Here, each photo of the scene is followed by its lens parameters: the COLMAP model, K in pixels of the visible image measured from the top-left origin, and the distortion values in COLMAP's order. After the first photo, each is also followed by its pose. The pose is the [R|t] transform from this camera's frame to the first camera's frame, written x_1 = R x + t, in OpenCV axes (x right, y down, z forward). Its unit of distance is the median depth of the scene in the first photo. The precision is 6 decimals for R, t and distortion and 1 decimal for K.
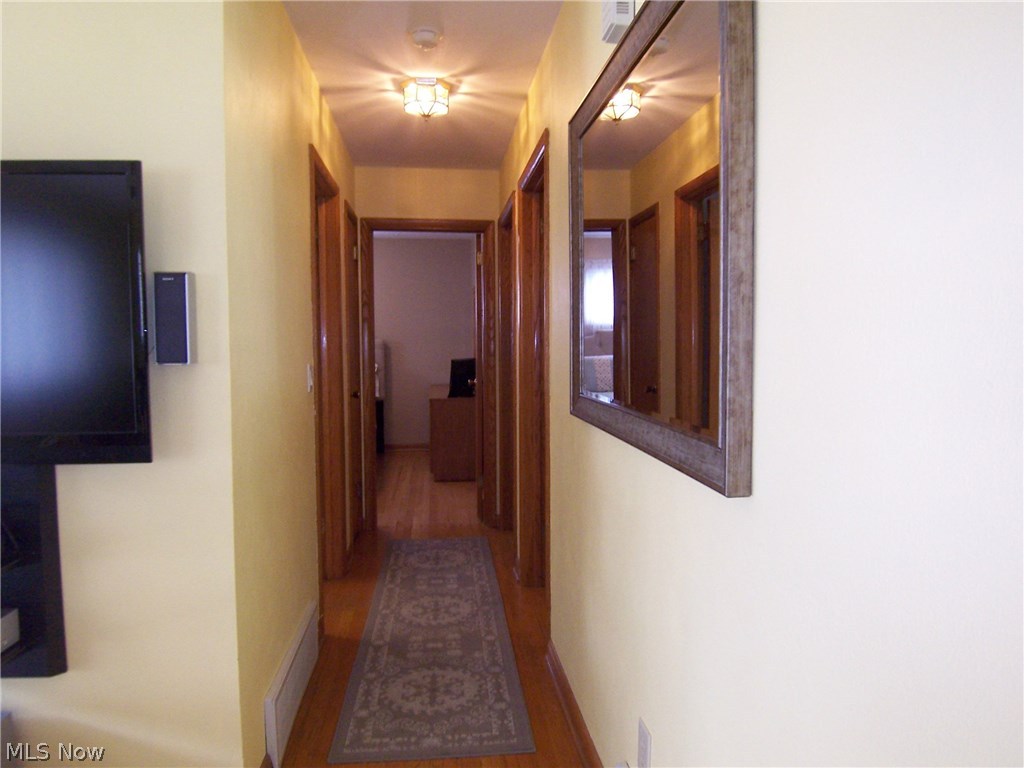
lens RADIAL K [[688.8, 0, 510.8], [0, 688.8, 386.1], [0, 0, 1]] dist [-0.020902, -0.033352]
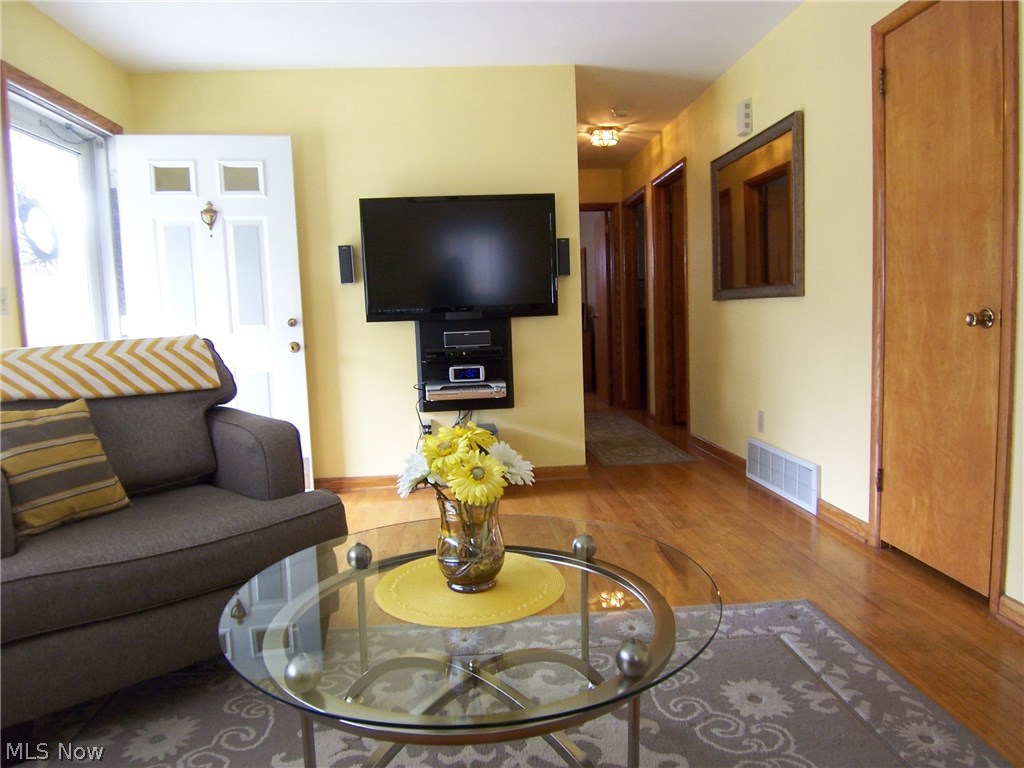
lens RADIAL K [[688.8, 0, 514.7], [0, 688.8, 382.9], [0, 0, 1]] dist [-0.020902, -0.033352]
pose [[0.998863, -0.027135, -0.039206, -0.309692], [0.028600, 0.998895, 0.037303, 0.136449], [0.038151, -0.038382, 0.998535, -0.792523]]
